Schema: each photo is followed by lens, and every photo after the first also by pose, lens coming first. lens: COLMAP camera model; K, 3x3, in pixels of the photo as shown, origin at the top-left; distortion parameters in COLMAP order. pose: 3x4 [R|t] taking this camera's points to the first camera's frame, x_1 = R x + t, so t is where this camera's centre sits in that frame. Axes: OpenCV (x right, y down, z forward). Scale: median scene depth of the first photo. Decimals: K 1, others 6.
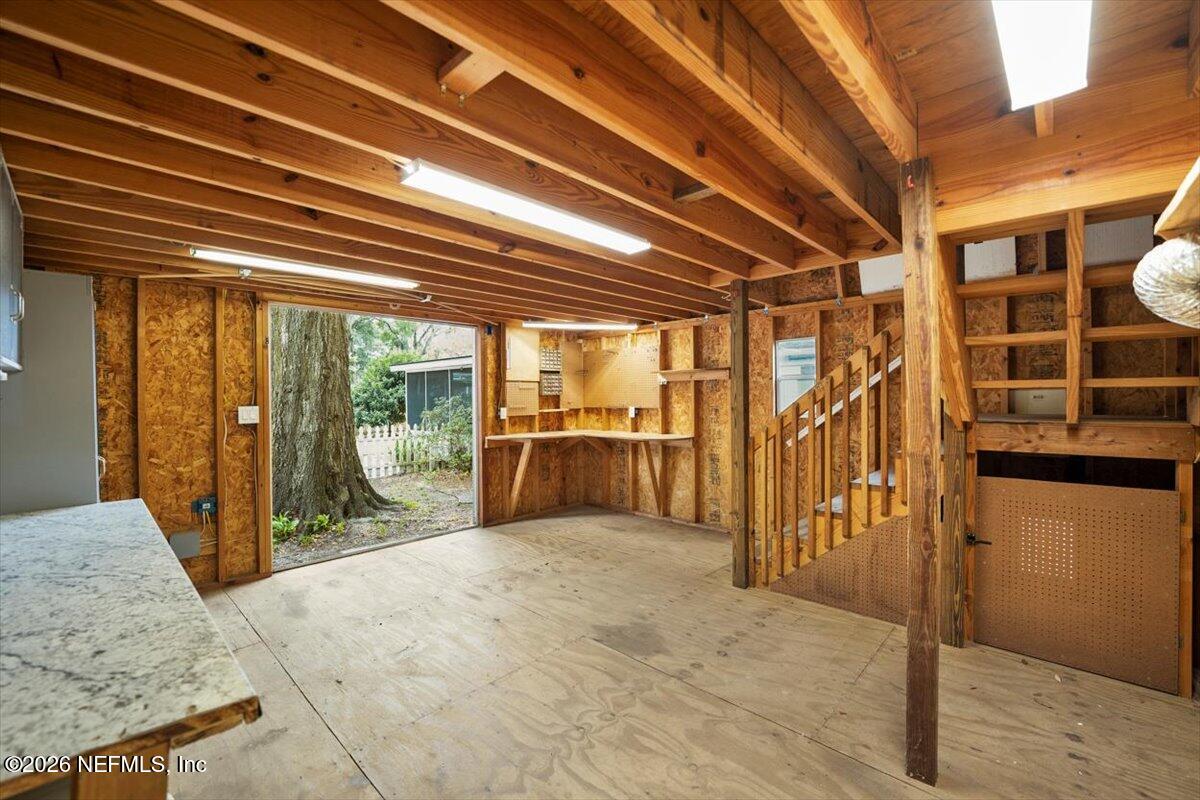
lens RADIAL K [[493.7, 0, 594.9], [0, 493.7, 397.2], [0, 0, 1]] dist [-0.001023, -0.000266]
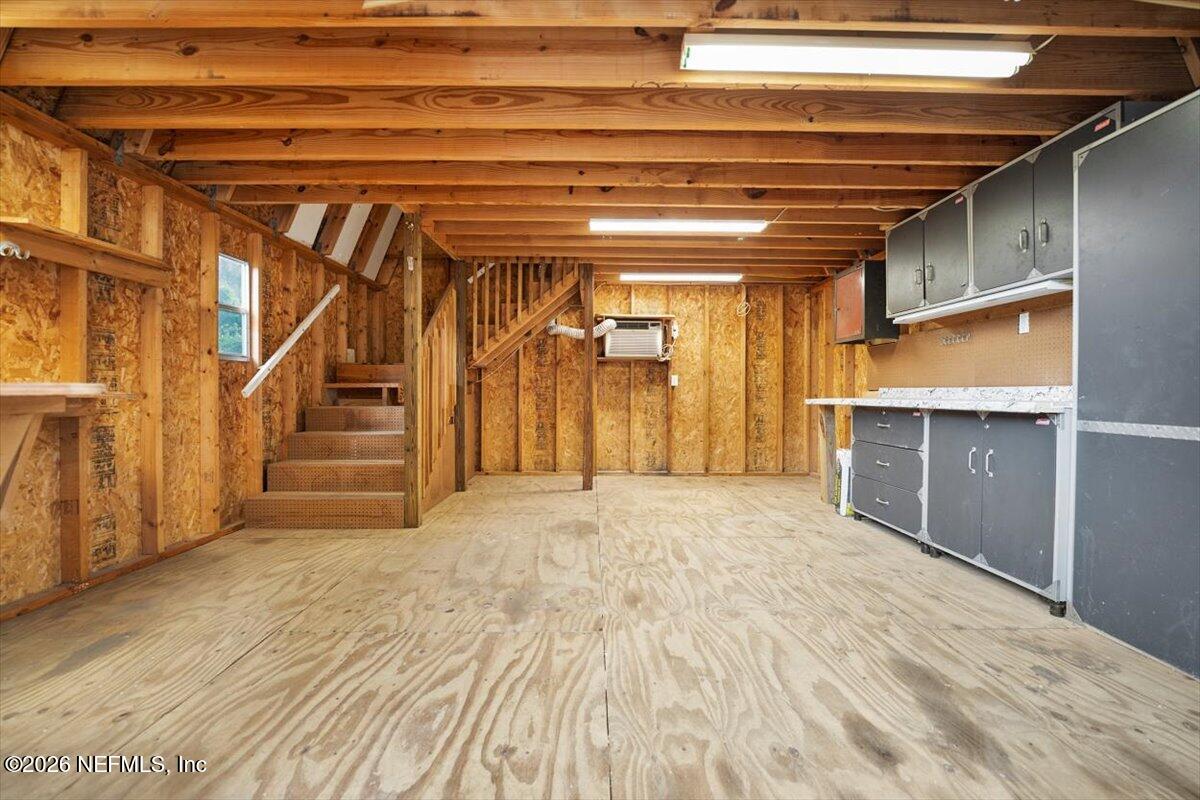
lens RADIAL K [[493.7, 0, 597.9], [0, 493.7, 396.9], [0, 0, 1]] dist [-0.001023, -0.000266]
pose [[-0.695776, 0.004562, 0.718244, -0.519933], [0.007809, 0.999969, 0.001213, 0.100249], [-0.718216, 0.006453, -0.695790, 1.114902]]
